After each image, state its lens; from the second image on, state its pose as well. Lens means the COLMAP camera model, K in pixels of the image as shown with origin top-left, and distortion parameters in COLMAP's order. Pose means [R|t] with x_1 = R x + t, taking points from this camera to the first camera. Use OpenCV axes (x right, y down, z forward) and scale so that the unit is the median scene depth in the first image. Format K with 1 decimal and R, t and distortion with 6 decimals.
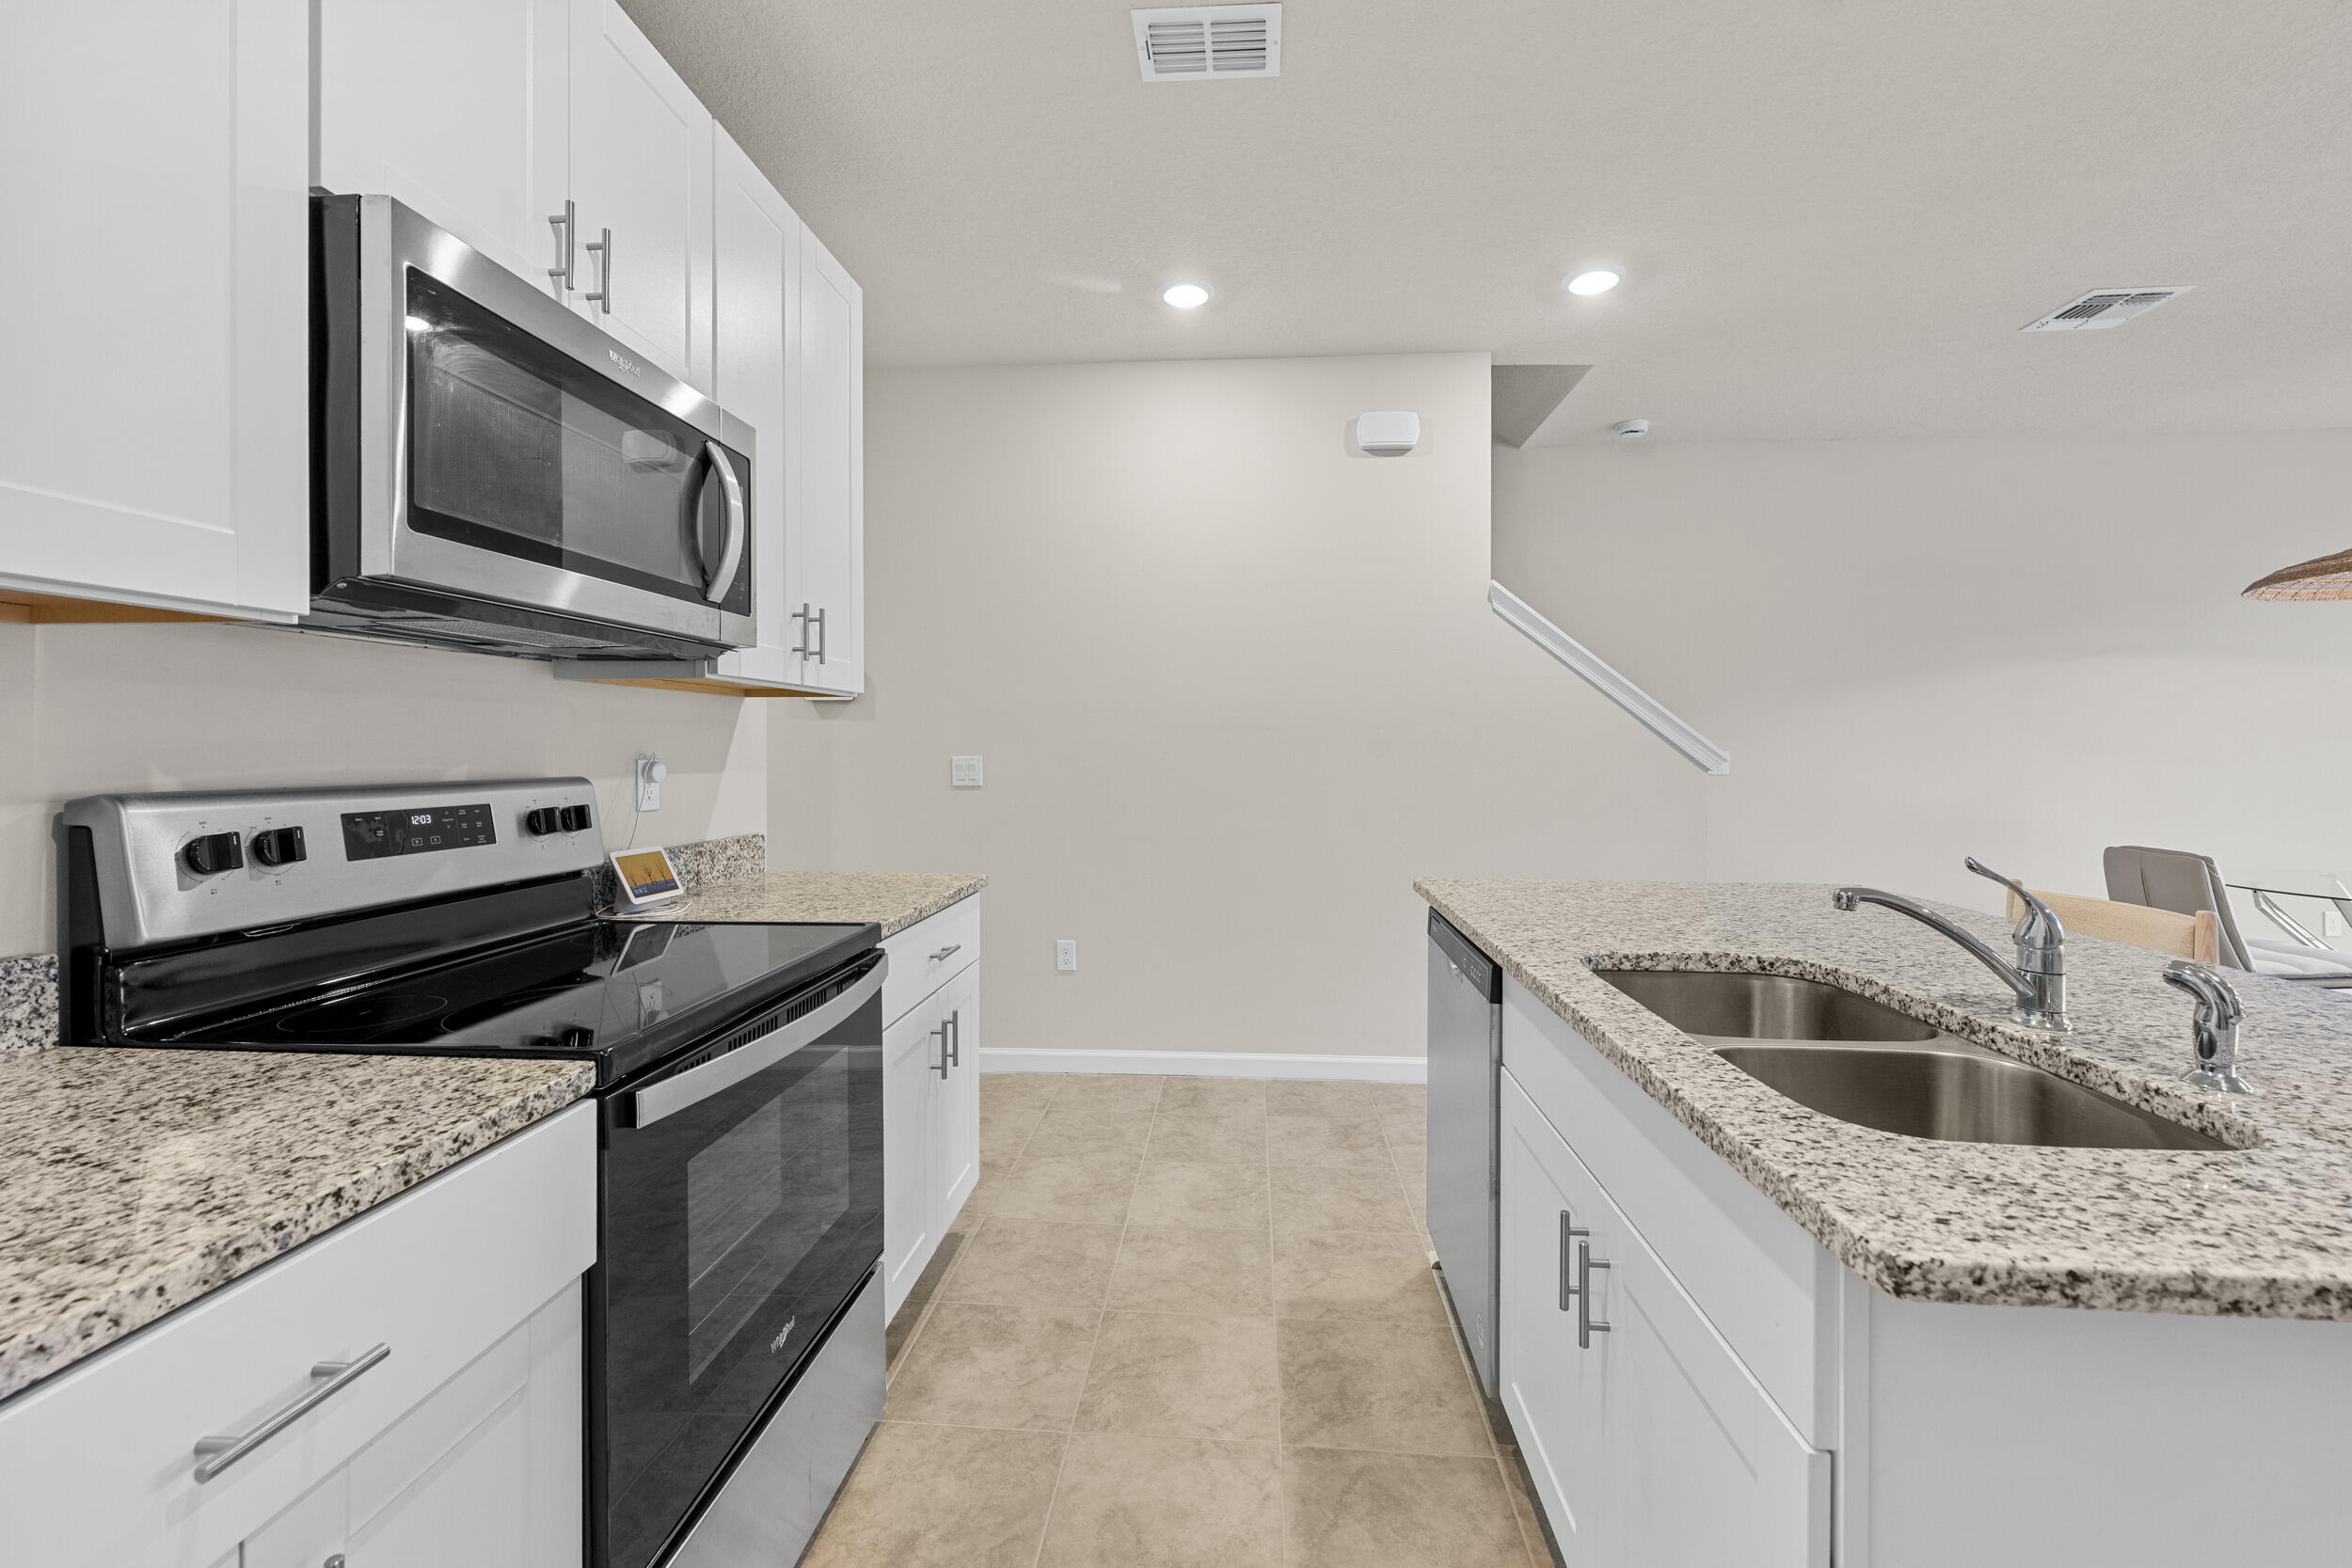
lens RADIAL K [[936.1, 0, 1180.5], [0, 936.1, 739.6], [0, 0, 1]] dist [-0.001116, -0.000684]
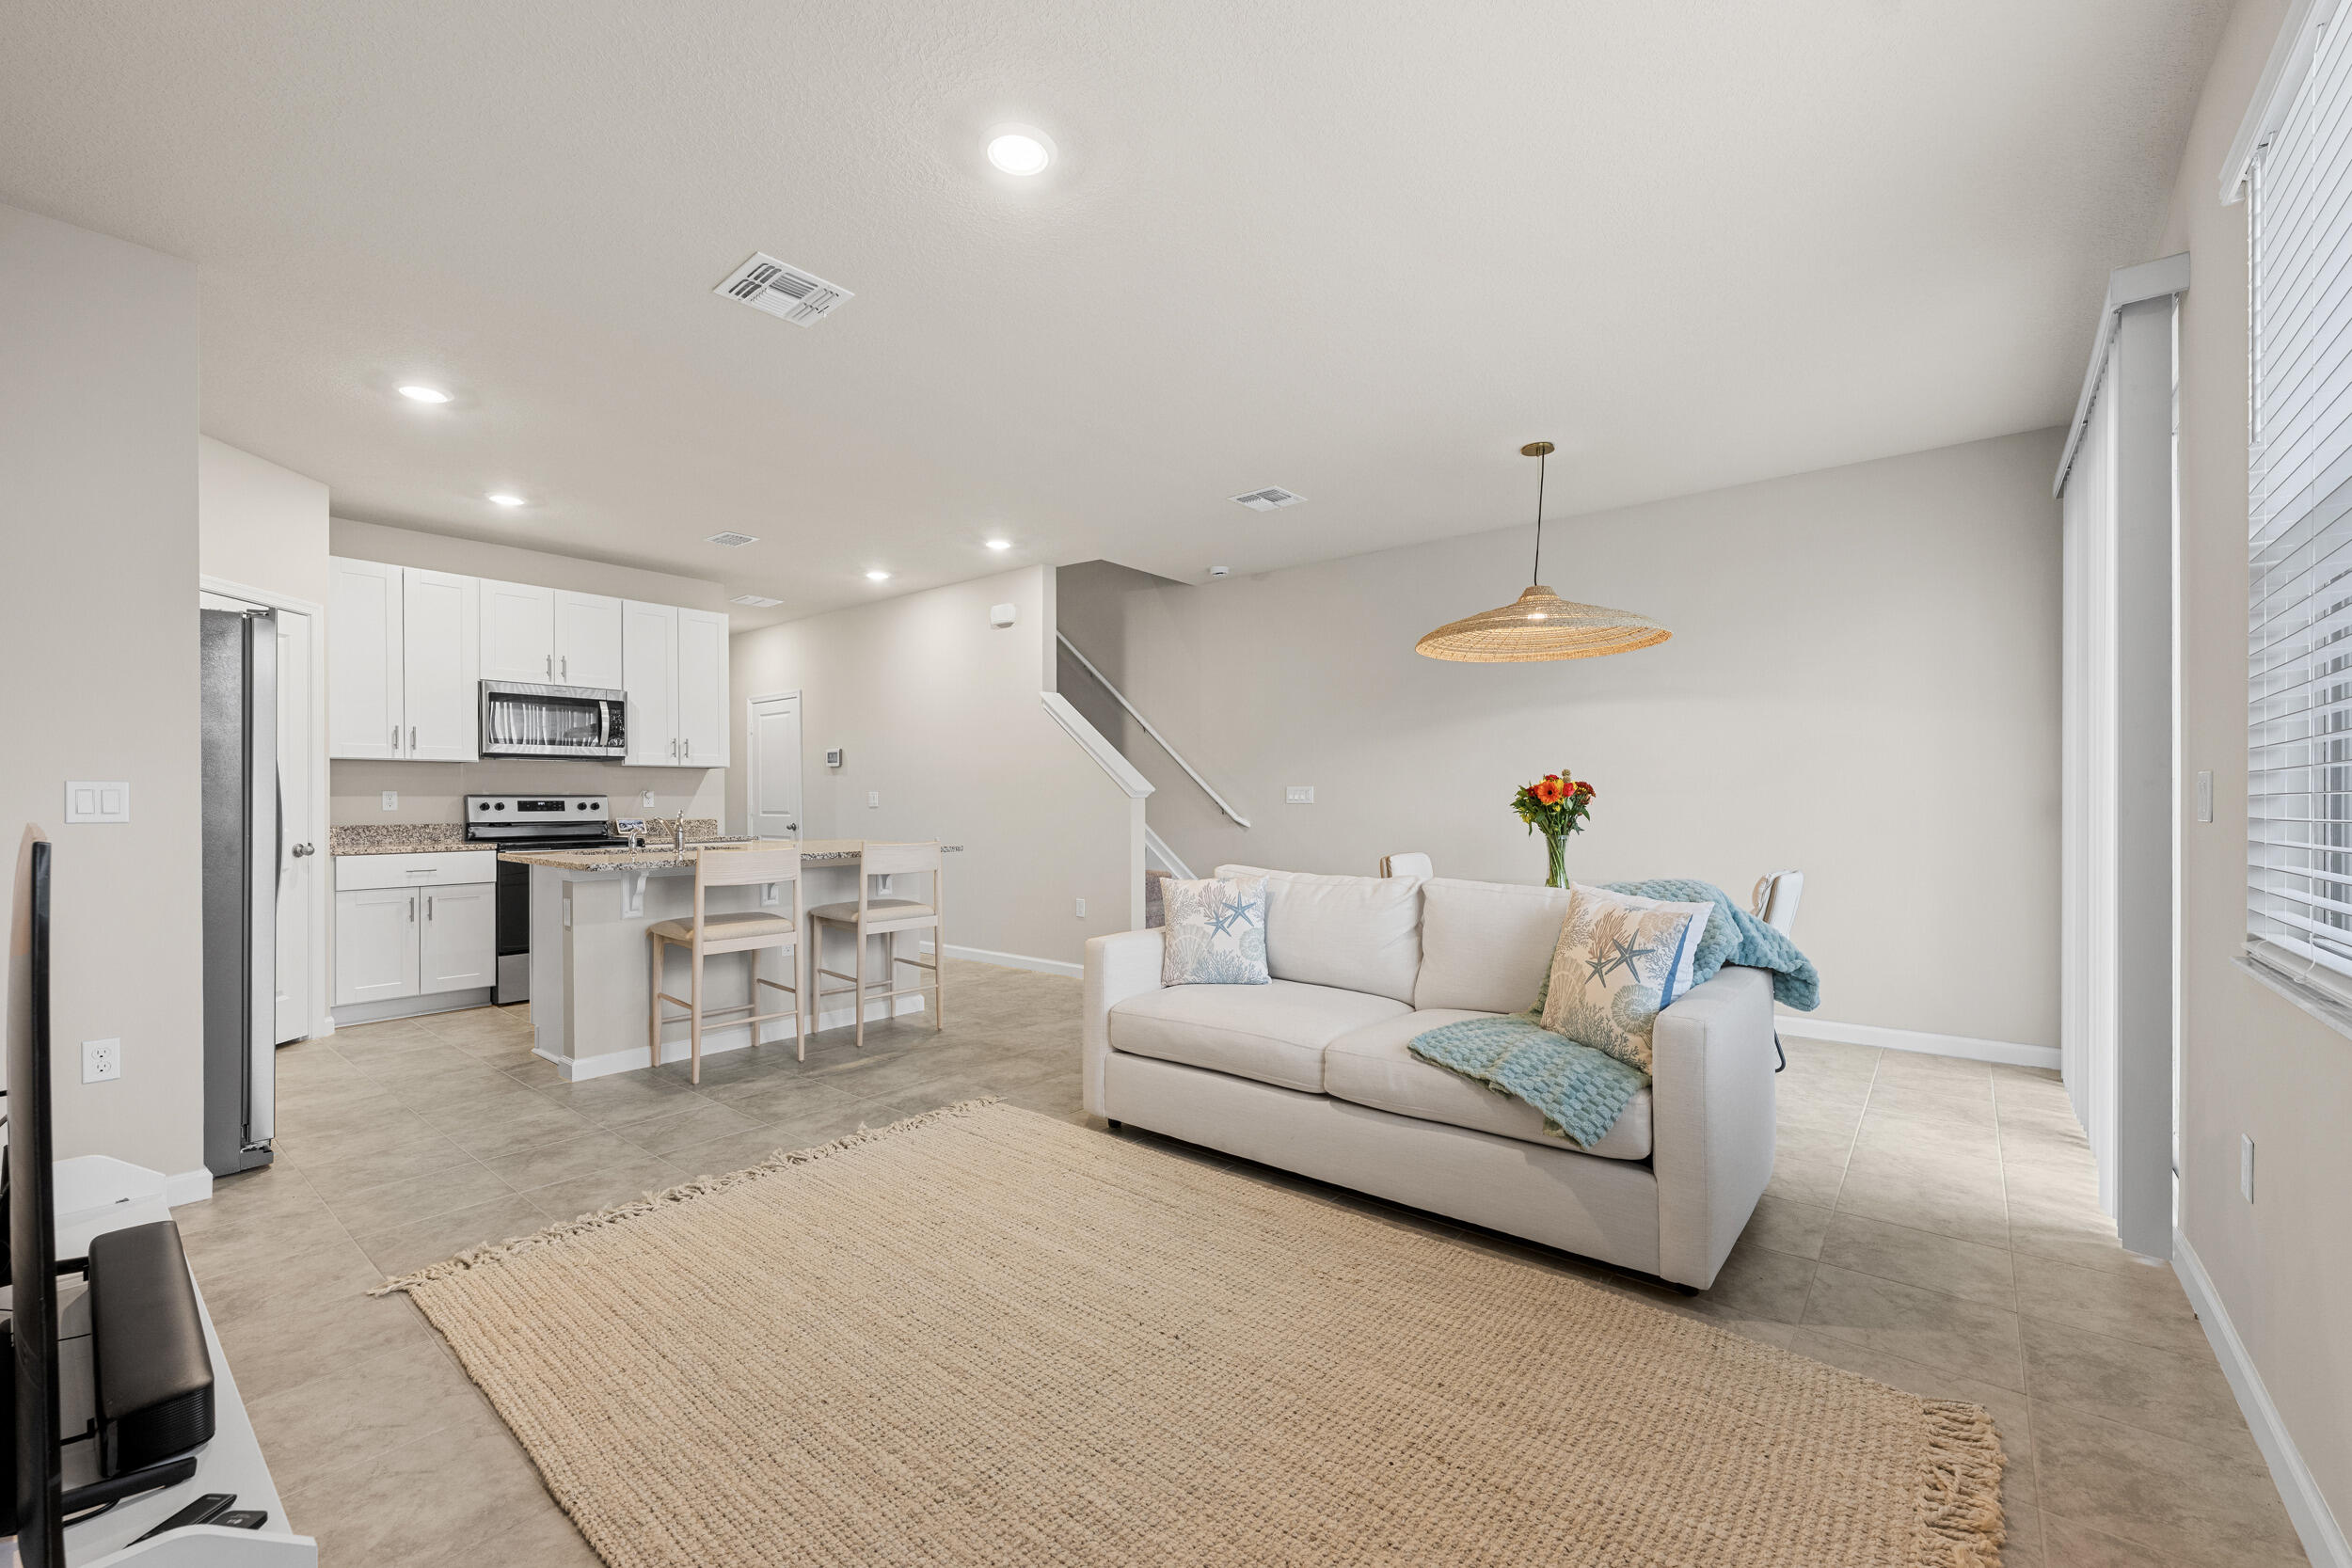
lens RADIAL K [[936.1, 0, 1184.1], [0, 936.1, 800.3], [0, 0, 1]] dist [-0.001116, -0.000684]
pose [[0.827534, -0.001592, -0.561413, 4.186878], [0.008598, 0.999915, 0.009839, 0.058944], [0.561350, -0.012969, 0.827477, -0.901082]]
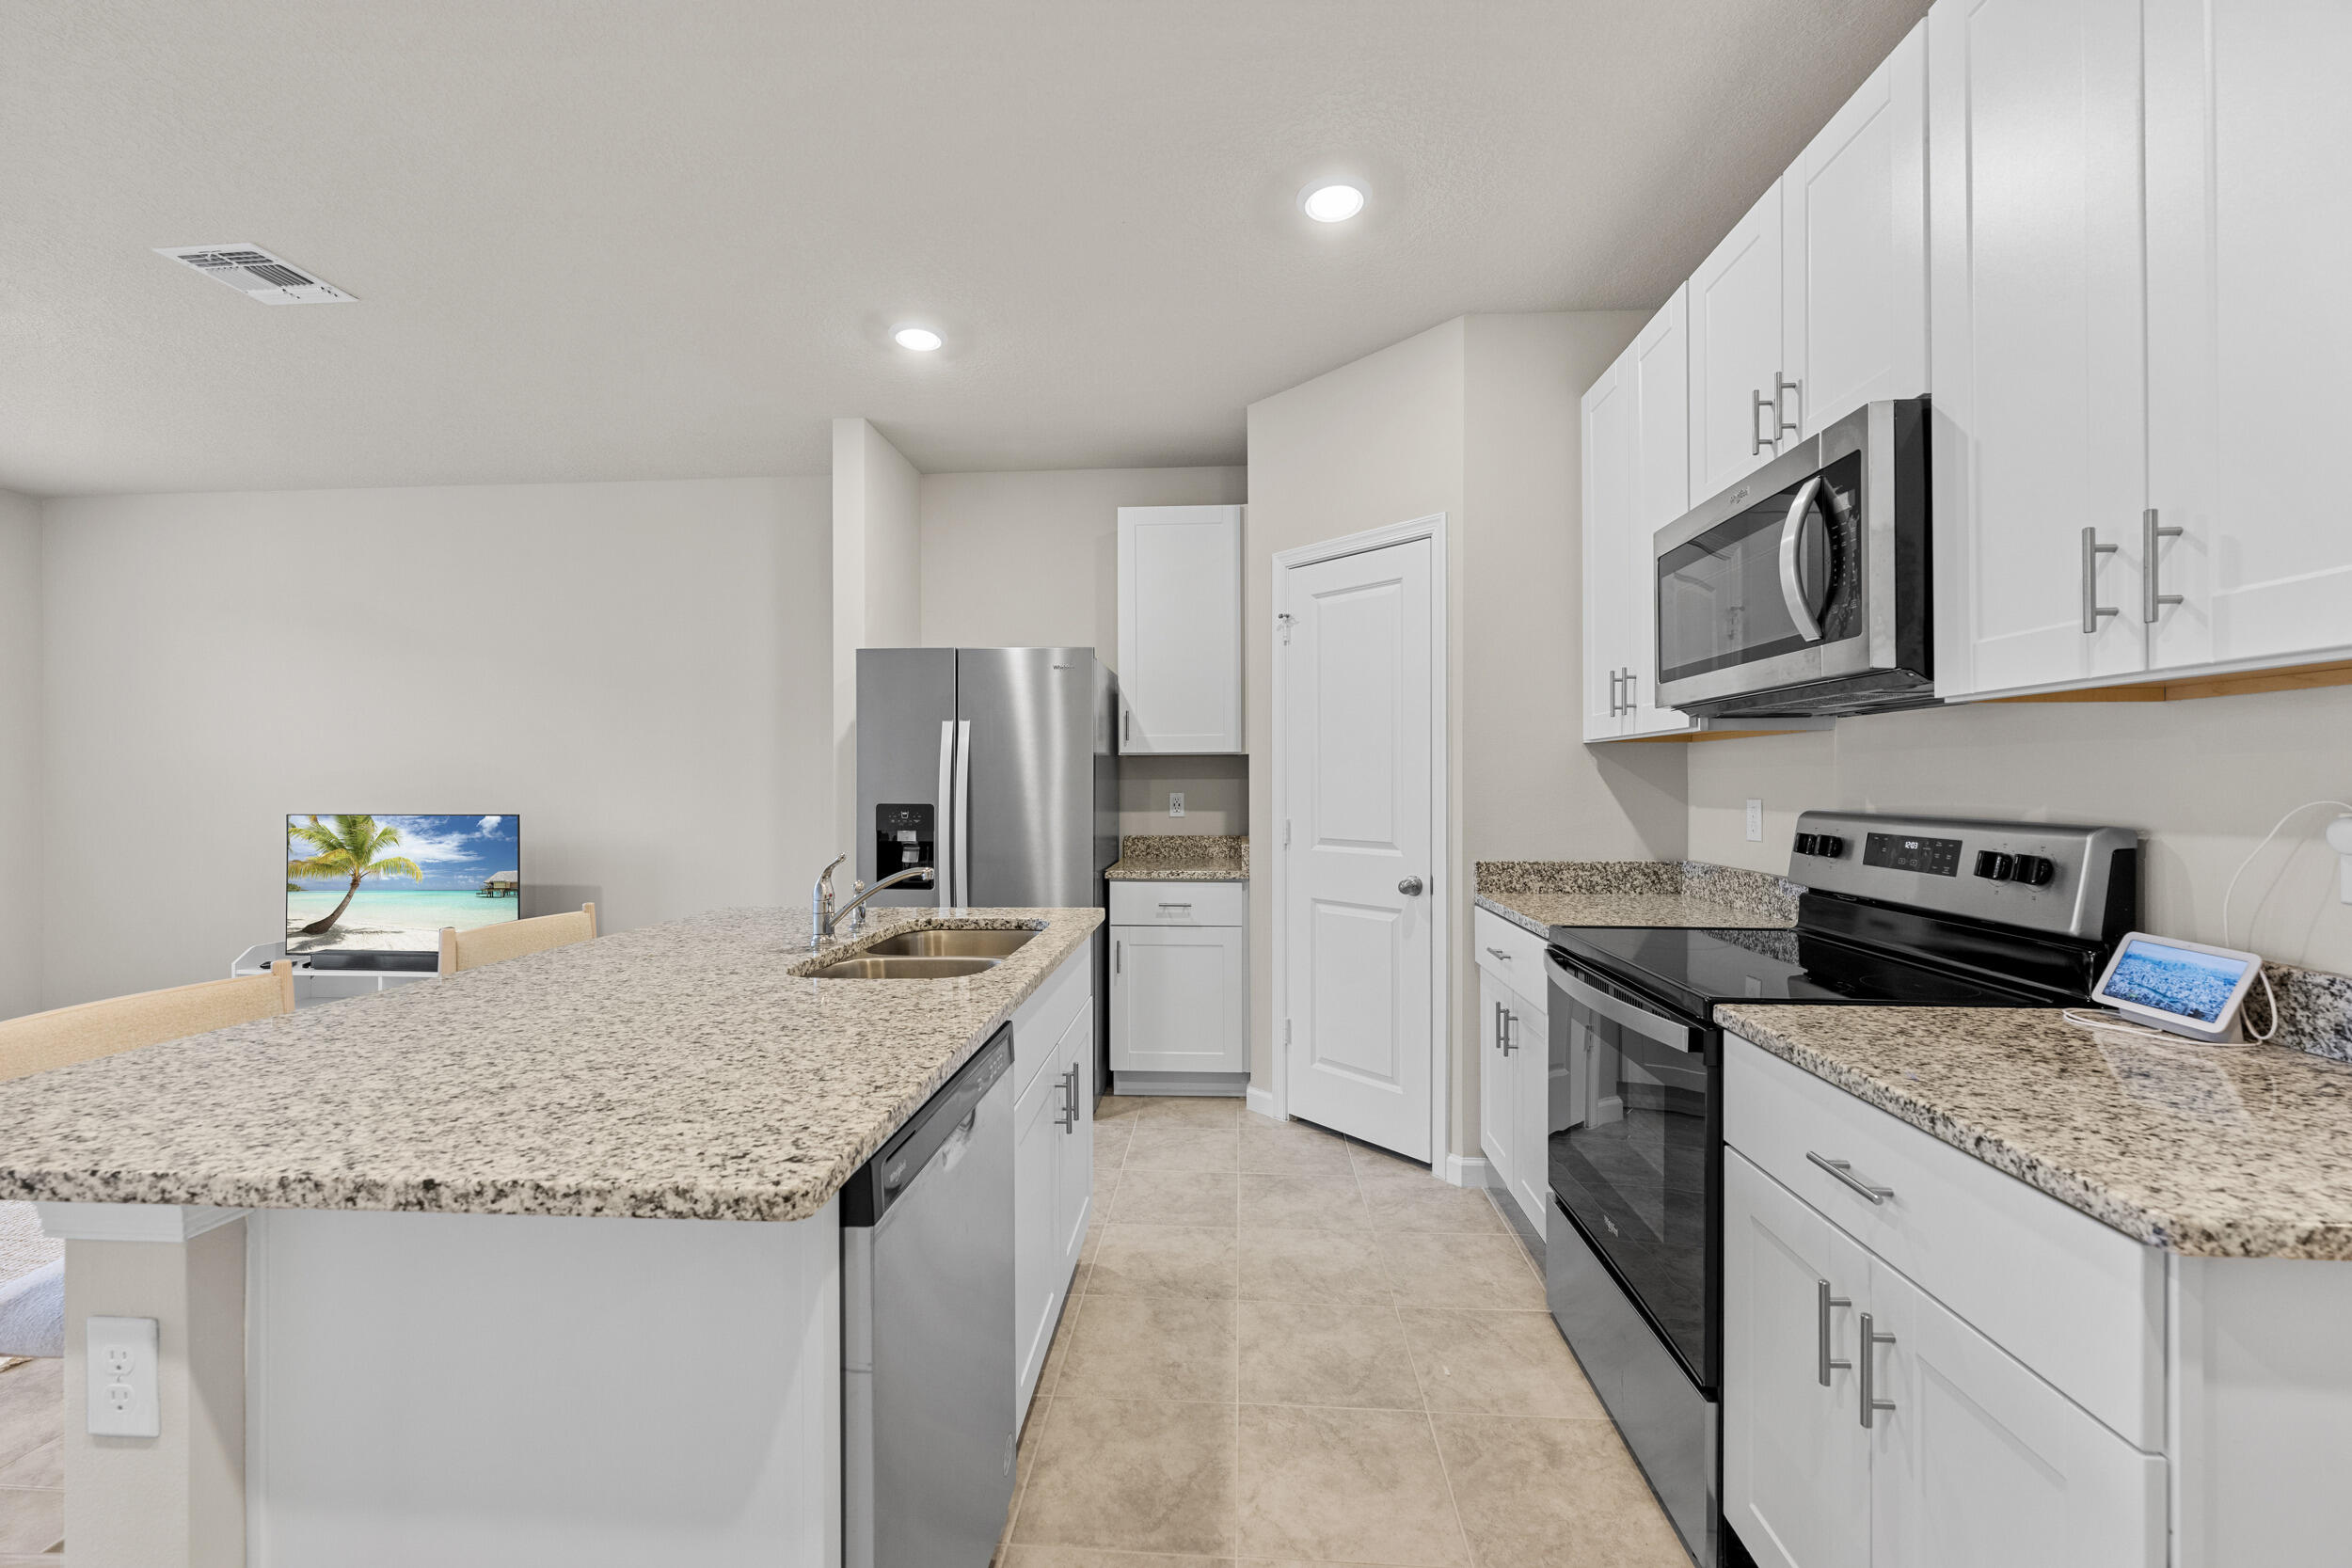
lens RADIAL K [[936.1, 0, 1178.0], [0, 936.1, 779.0], [0, 0, 1]] dist [-0.001116, -0.000684]
pose [[-0.999947, 0.001409, -0.010154, 0.219204], [0.001544, 0.999911, -0.013270, 0.011362], [0.010134, -0.013285, -0.999860, 2.444820]]
